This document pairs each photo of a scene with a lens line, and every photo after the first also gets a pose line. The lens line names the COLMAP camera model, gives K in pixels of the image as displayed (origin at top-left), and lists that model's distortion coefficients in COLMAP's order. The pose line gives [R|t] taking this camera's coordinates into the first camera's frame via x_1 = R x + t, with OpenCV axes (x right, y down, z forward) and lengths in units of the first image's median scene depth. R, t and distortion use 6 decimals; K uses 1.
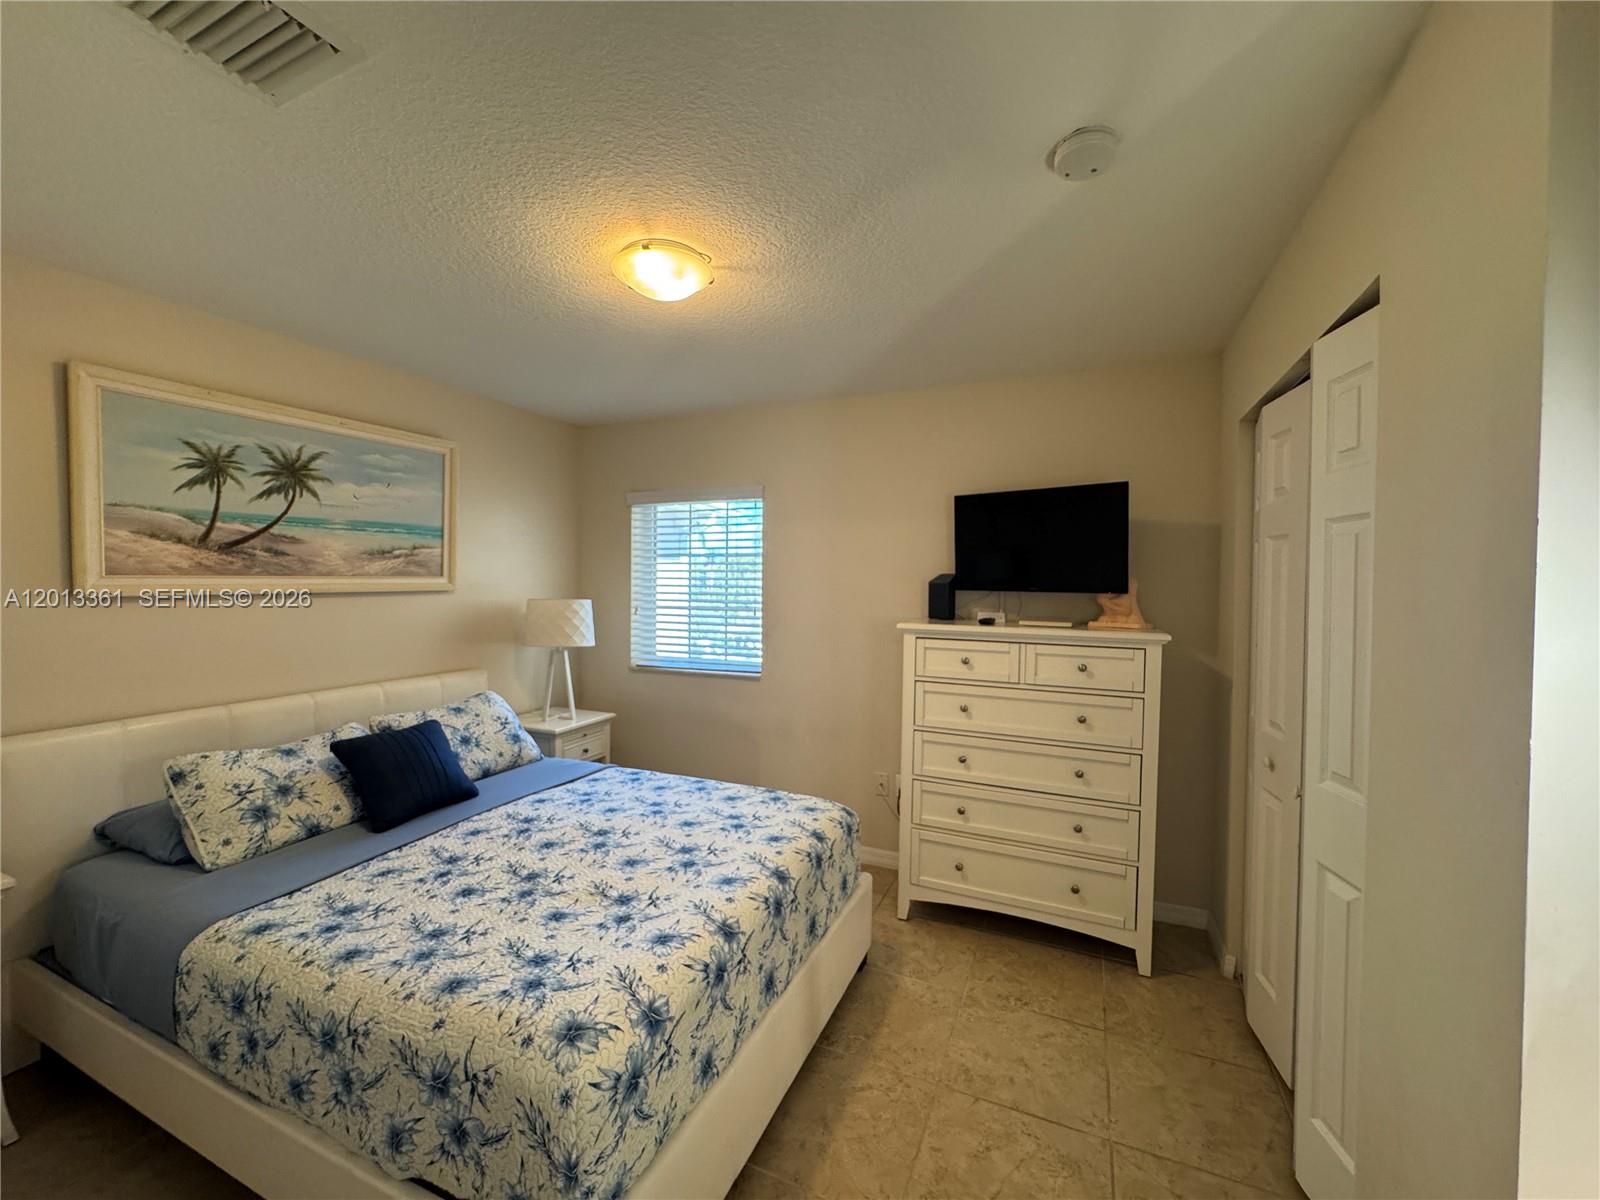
lens RADIAL K [[638.5, 0, 798.3], [0, 638.5, 598.3], [0, 0, 1]] dist [-0.002798, 0.000403]
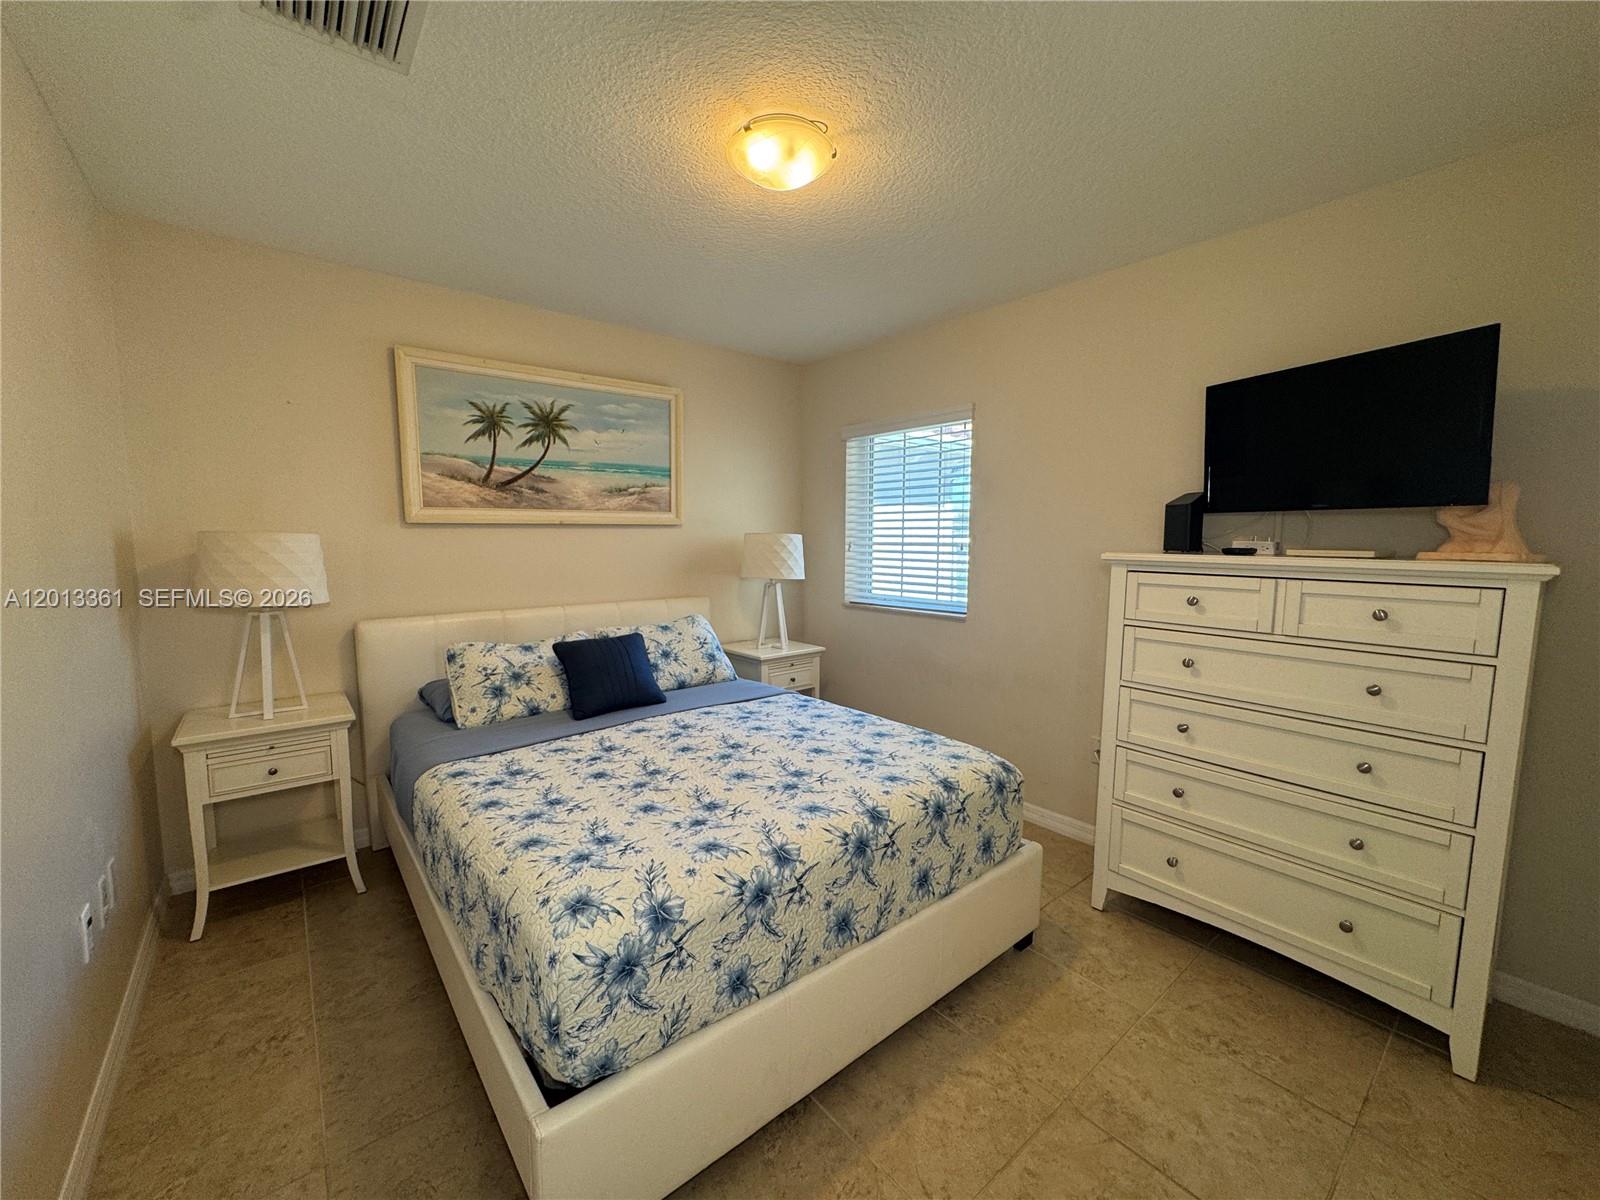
lens RADIAL K [[638.5, 0, 798.3], [0, 638.5, 598.3], [0, 0, 1]] dist [-0.002798, 0.000403]
pose [[0.894219, 0.037312, -0.446072, 0.200408], [-0.006550, 0.997504, 0.070306, 0.049599], [0.447582, -0.059947, 0.892232, 0.124220]]
